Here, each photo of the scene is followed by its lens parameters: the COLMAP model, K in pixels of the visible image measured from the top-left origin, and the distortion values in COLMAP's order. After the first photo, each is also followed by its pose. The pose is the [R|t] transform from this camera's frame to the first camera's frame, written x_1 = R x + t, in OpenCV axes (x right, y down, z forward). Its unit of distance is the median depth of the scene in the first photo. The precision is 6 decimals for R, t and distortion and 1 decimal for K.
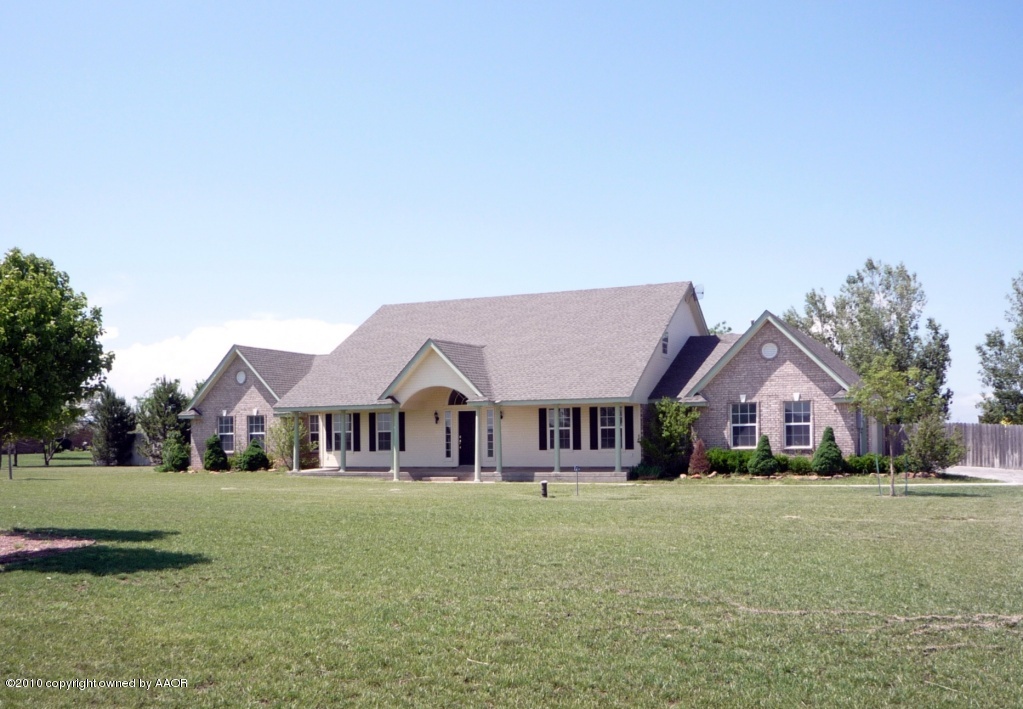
lens RADIAL K [[963.1, 0, 511.5], [0, 963.1, 354.5], [0, 0, 1]] dist [0.009691, 0.003317]
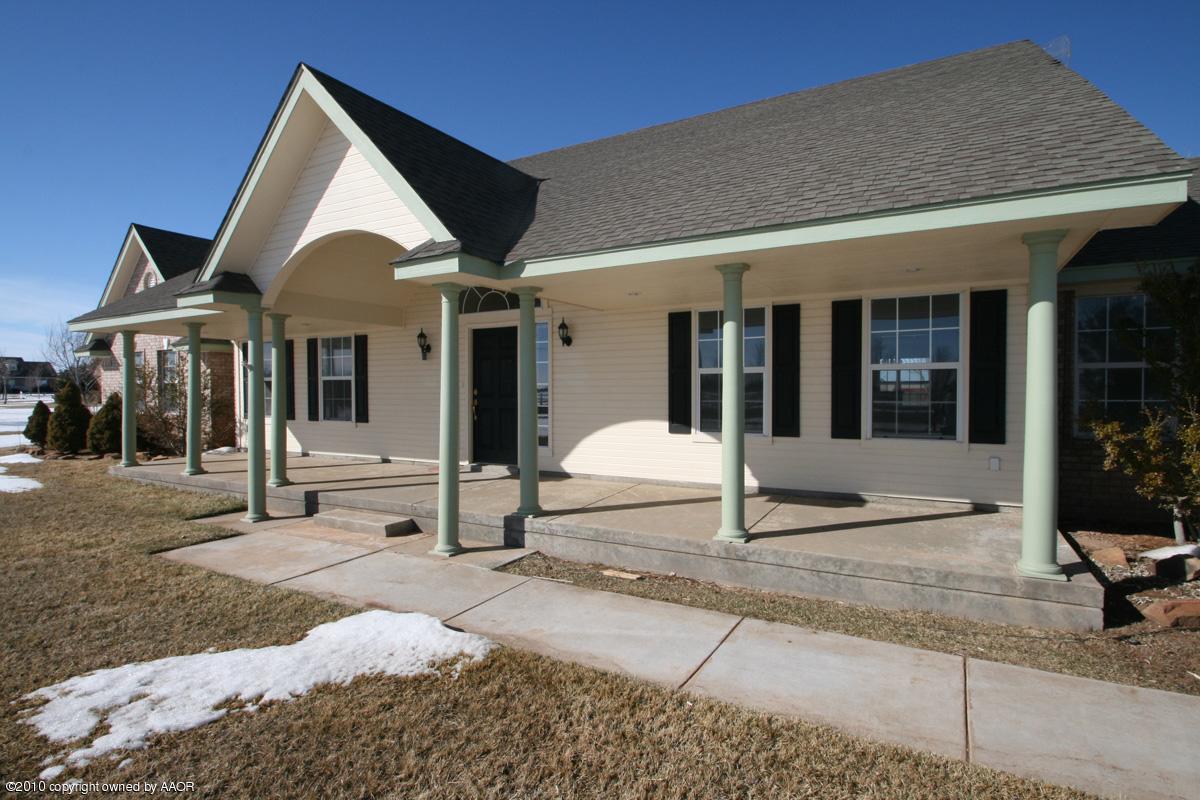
lens RADIAL K [[611.6, 0, 600.0], [0, 611.6, 400.0], [0, 0, 1]] dist [-0.001867, -0.024864]
pose [[0.994516, 0.008248, -0.104259, 0.026474], [0.003303, 0.993911, 0.110138, 0.063249], [0.104533, -0.109879, 0.988433, 0.782749]]
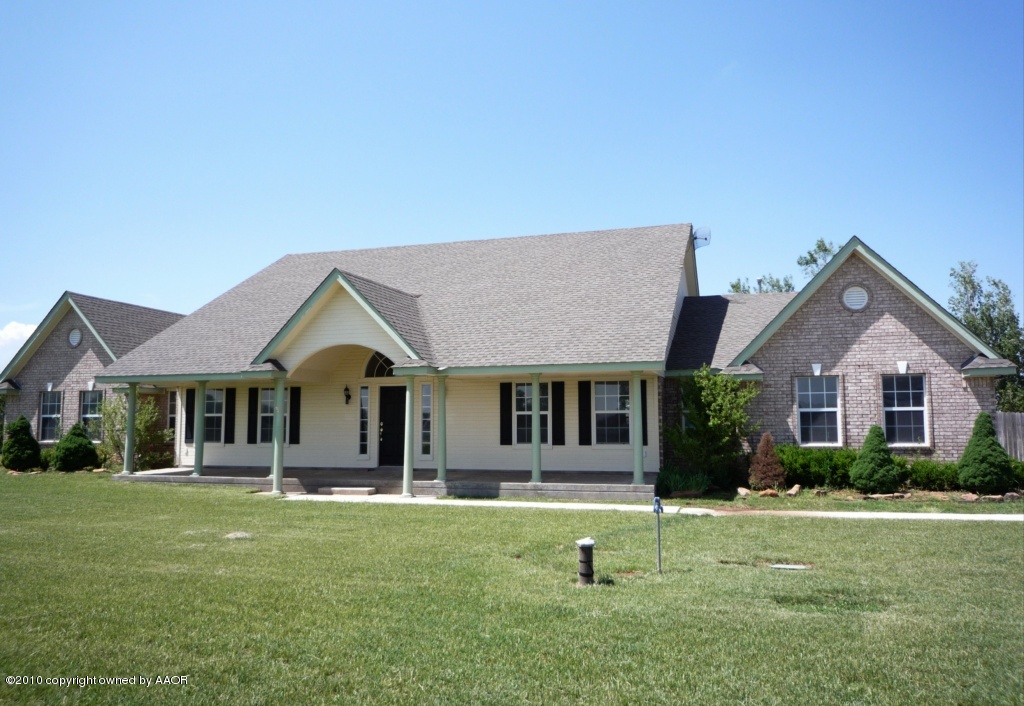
lens RADIAL K [[737.7, 0, 512.0], [0, 737.7, 353.0], [0, 0, 1]] dist [-0.001255, -0.003303]
pose [[0.993403, 0.019525, 0.113004, -0.022651], [-0.018584, 0.999783, -0.009374, 0.040477], [-0.113162, 0.007212, 0.993550, 0.493278]]
